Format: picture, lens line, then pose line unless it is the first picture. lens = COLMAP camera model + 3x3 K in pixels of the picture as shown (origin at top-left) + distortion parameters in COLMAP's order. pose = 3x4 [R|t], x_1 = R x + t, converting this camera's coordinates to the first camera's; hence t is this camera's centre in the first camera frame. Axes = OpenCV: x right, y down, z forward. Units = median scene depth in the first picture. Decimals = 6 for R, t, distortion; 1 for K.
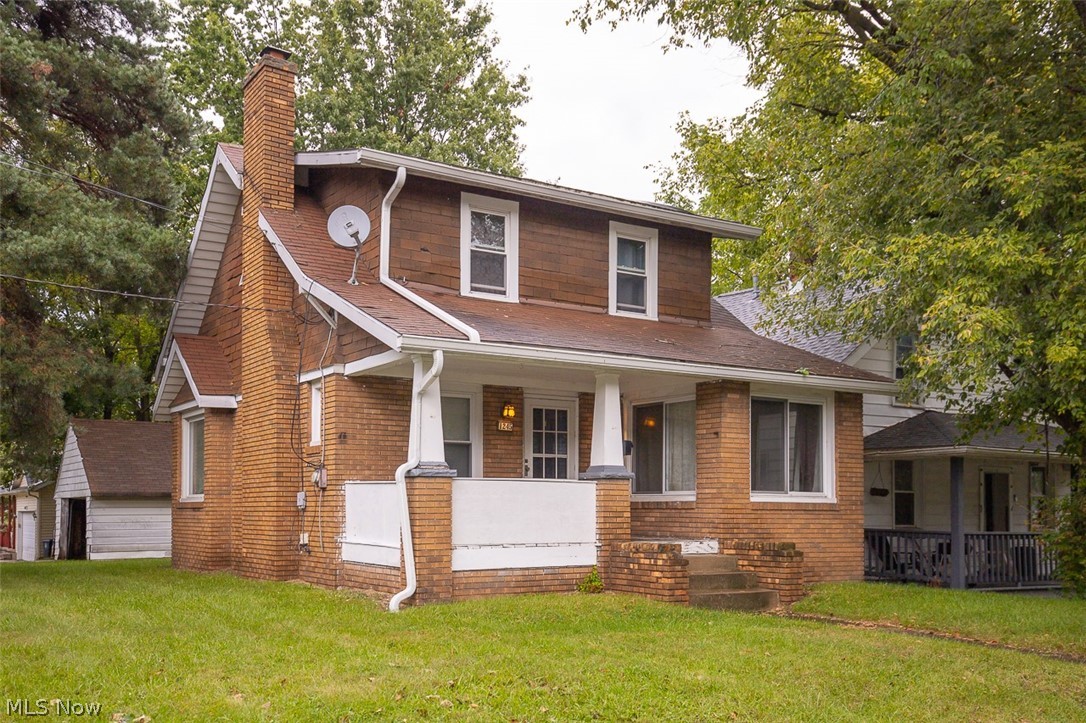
lens RADIAL K [[1027.5, 0, 546.7], [0, 1027.5, 367.6], [0, 0, 1]] dist [0.096811, 0.000000]
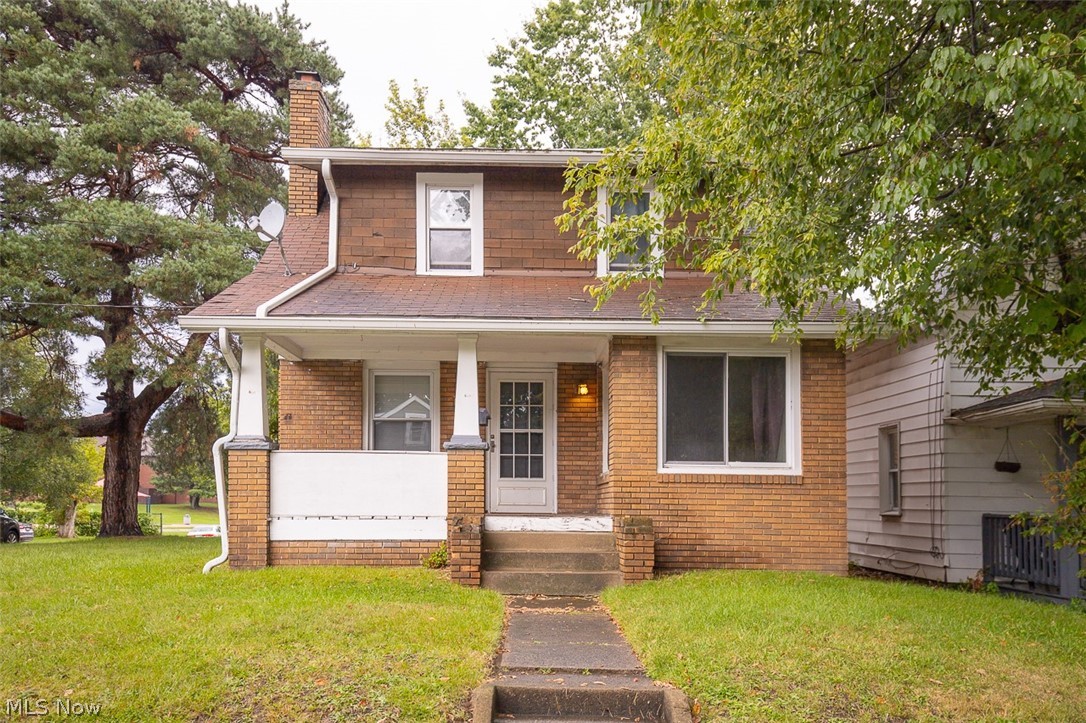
lens RADIAL K [[1027.5, 0, 547.0], [0, 1027.5, 358.3], [0, 0, 1]] dist [0.096811, 0.000000]
pose [[0.848557, -0.072576, -0.524102, 0.578573], [0.065819, 0.997333, -0.031542, 0.054742], [0.524994, -0.007731, 0.851071, 0.216795]]
